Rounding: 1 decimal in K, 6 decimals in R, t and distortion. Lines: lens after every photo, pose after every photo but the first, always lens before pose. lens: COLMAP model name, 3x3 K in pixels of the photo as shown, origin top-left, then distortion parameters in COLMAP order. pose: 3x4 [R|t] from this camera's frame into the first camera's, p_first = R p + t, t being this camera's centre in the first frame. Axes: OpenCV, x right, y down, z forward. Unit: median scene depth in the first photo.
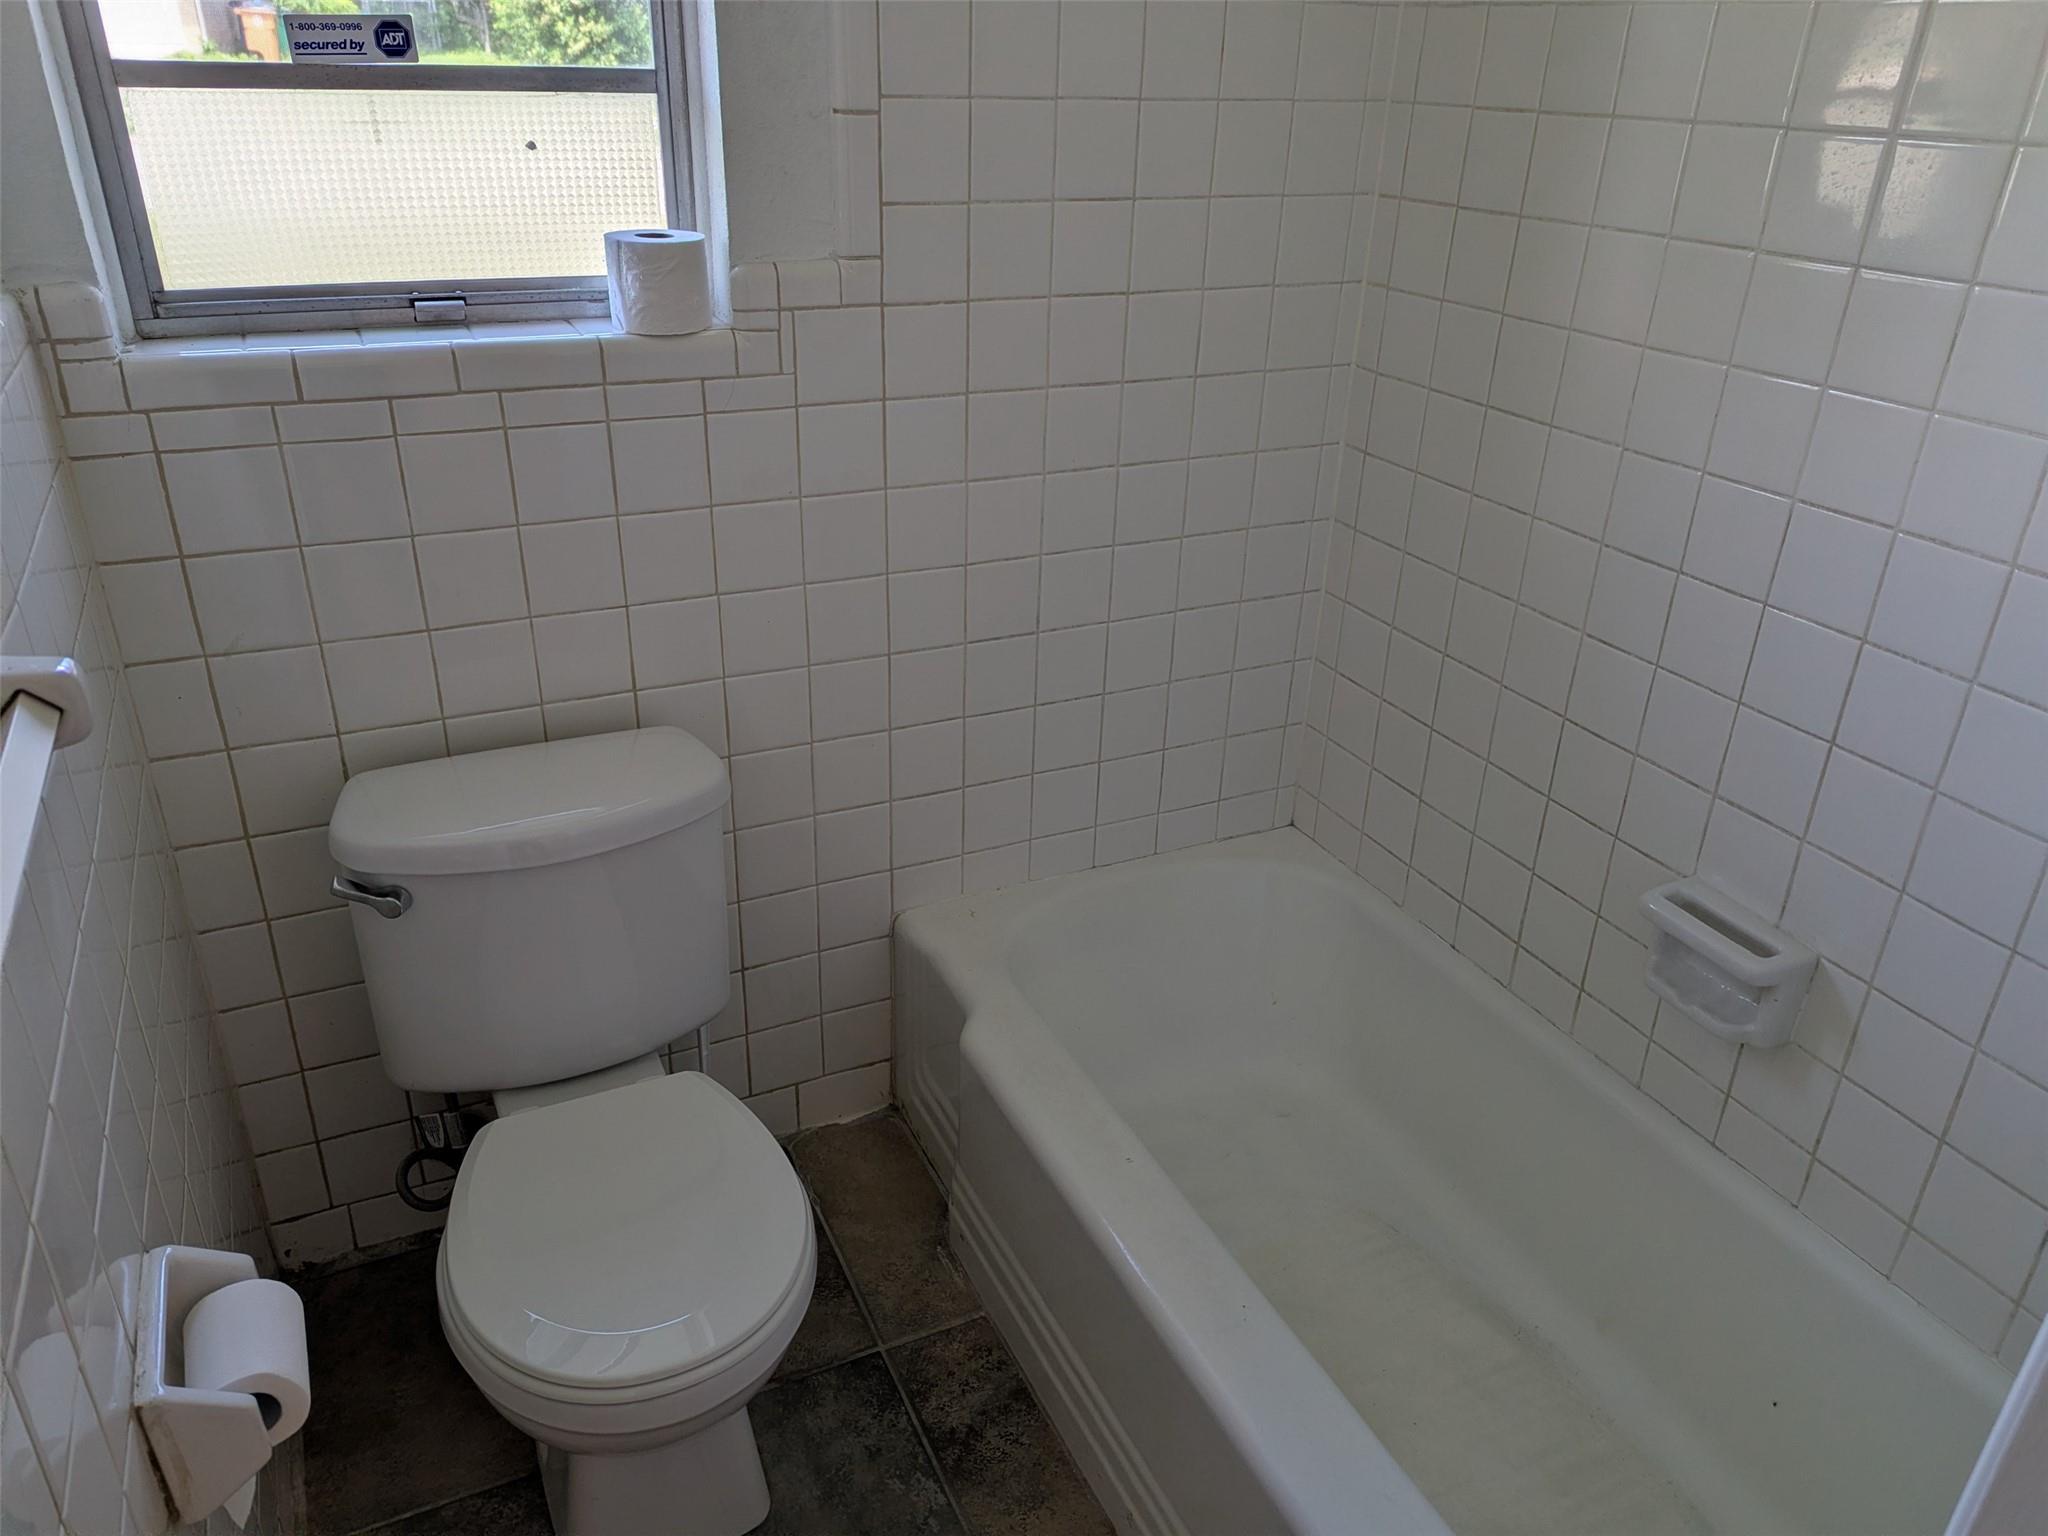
lens RADIAL K [[1425.3, 0, 1049.3], [0, 1425.3, 775.5], [0, 0, 1]] dist [0.083062, -0.088784]
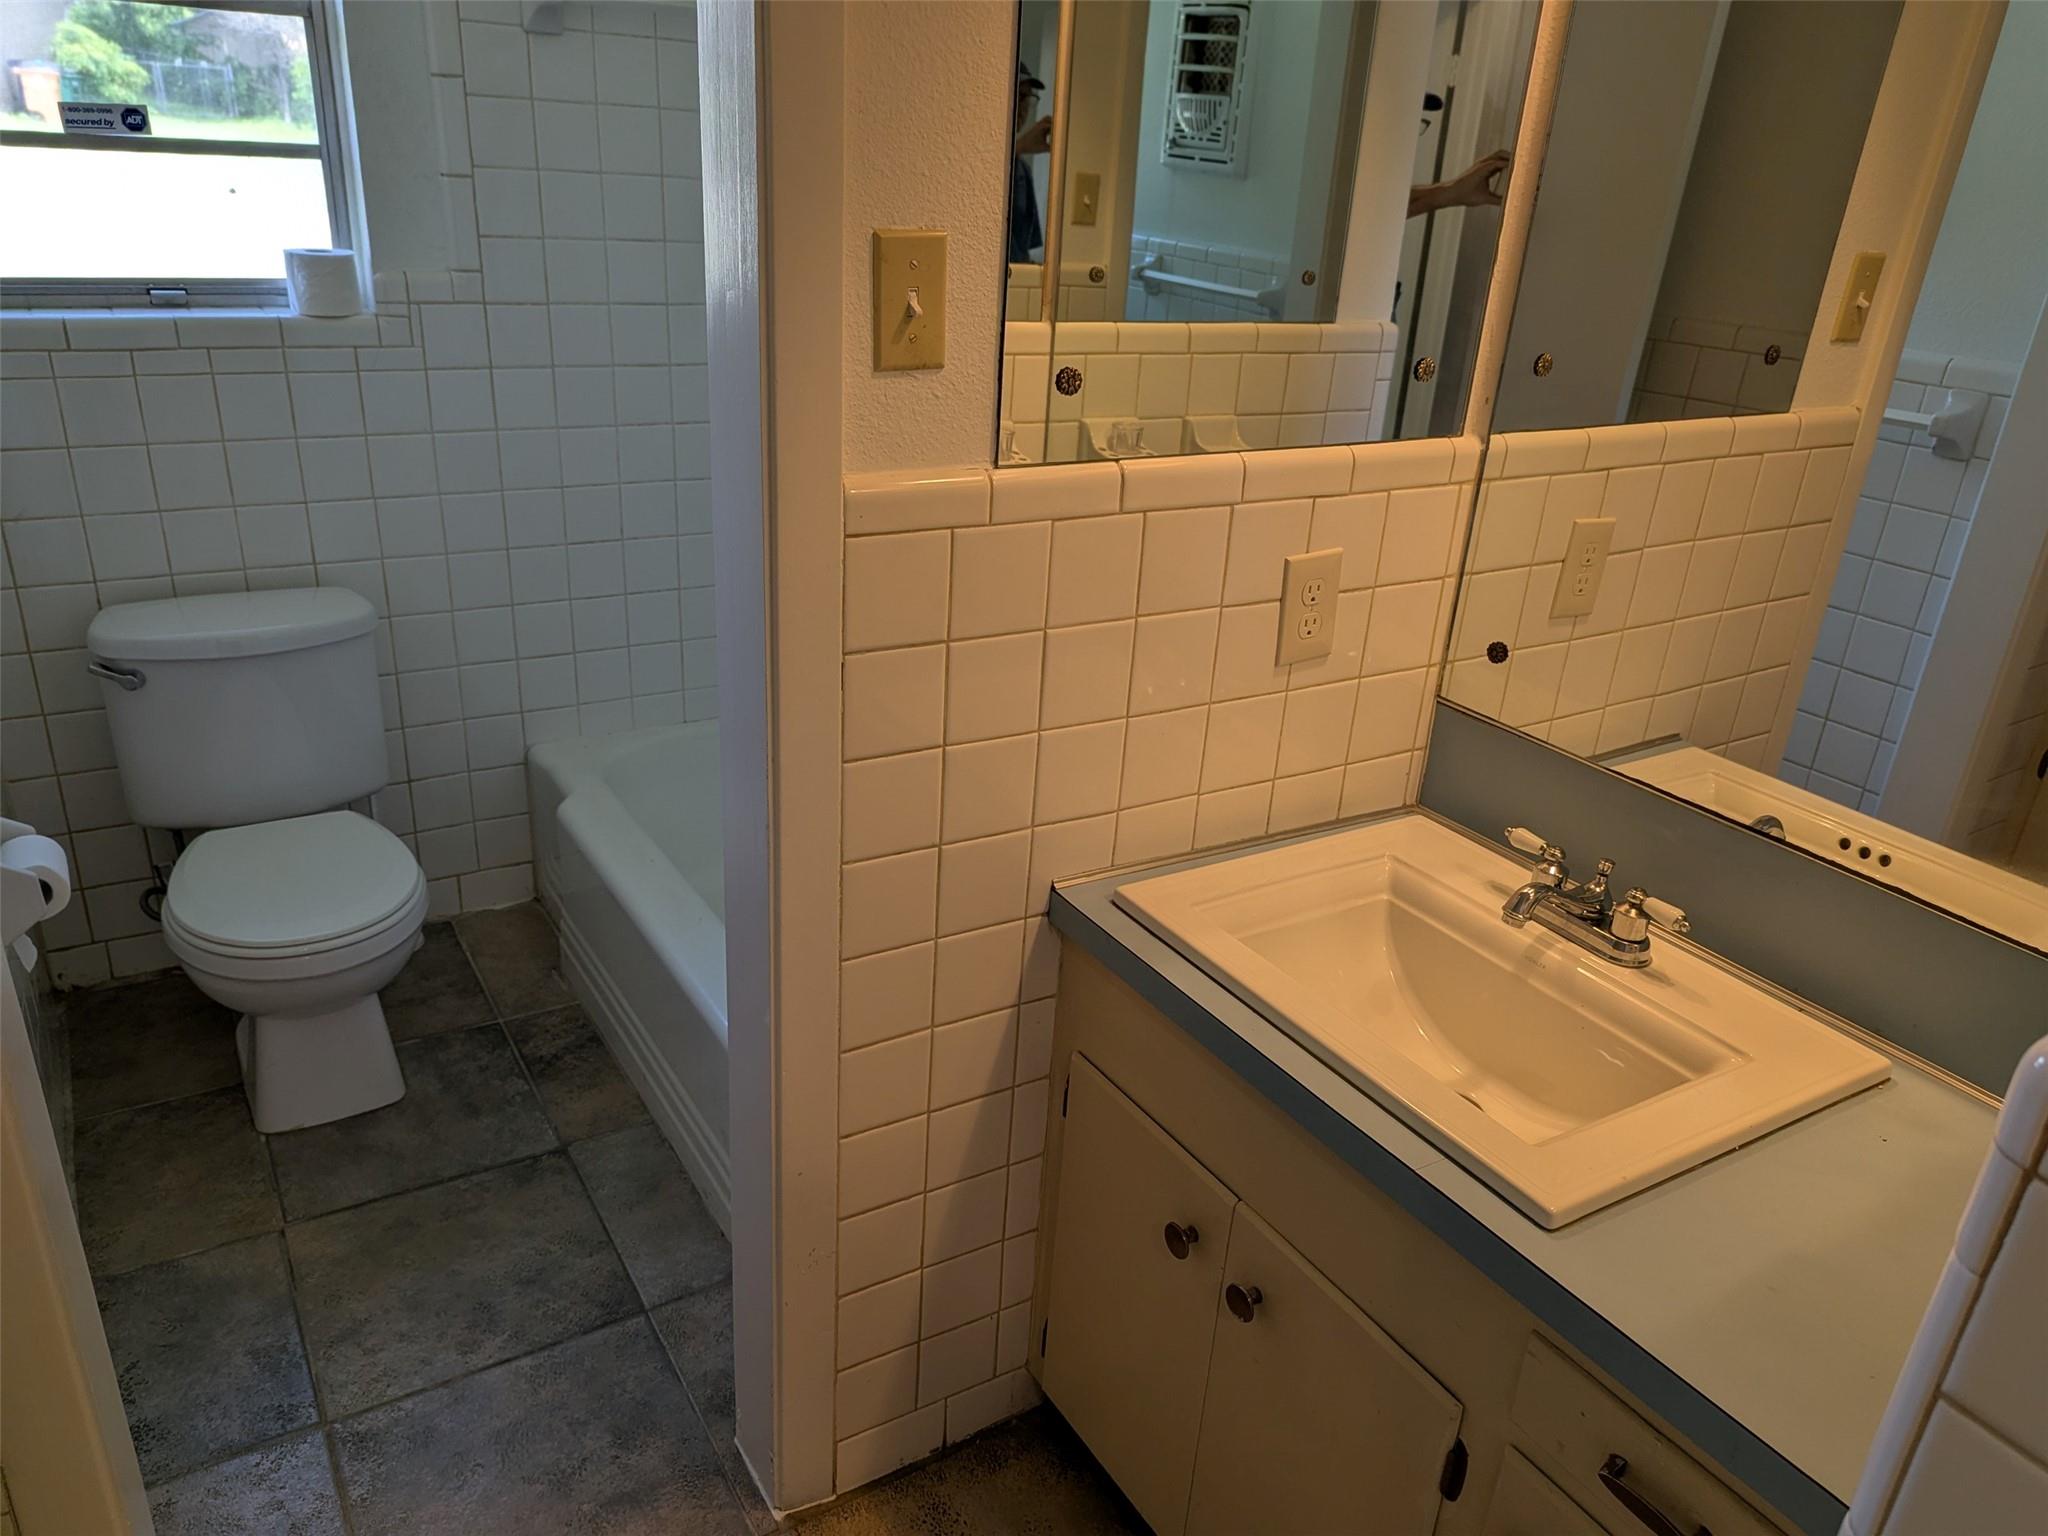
lens RADIAL K [[1424.5, 0, 1034.2], [0, 1424.5, 798.5], [0, 0, 1]] dist [0.055274, -0.042866]
pose [[0.994402, -0.015343, 0.104547, 0.297613], [0.019164, 0.999181, -0.035643, 0.260905], [-0.103915, 0.037447, 0.993881, -0.548251]]
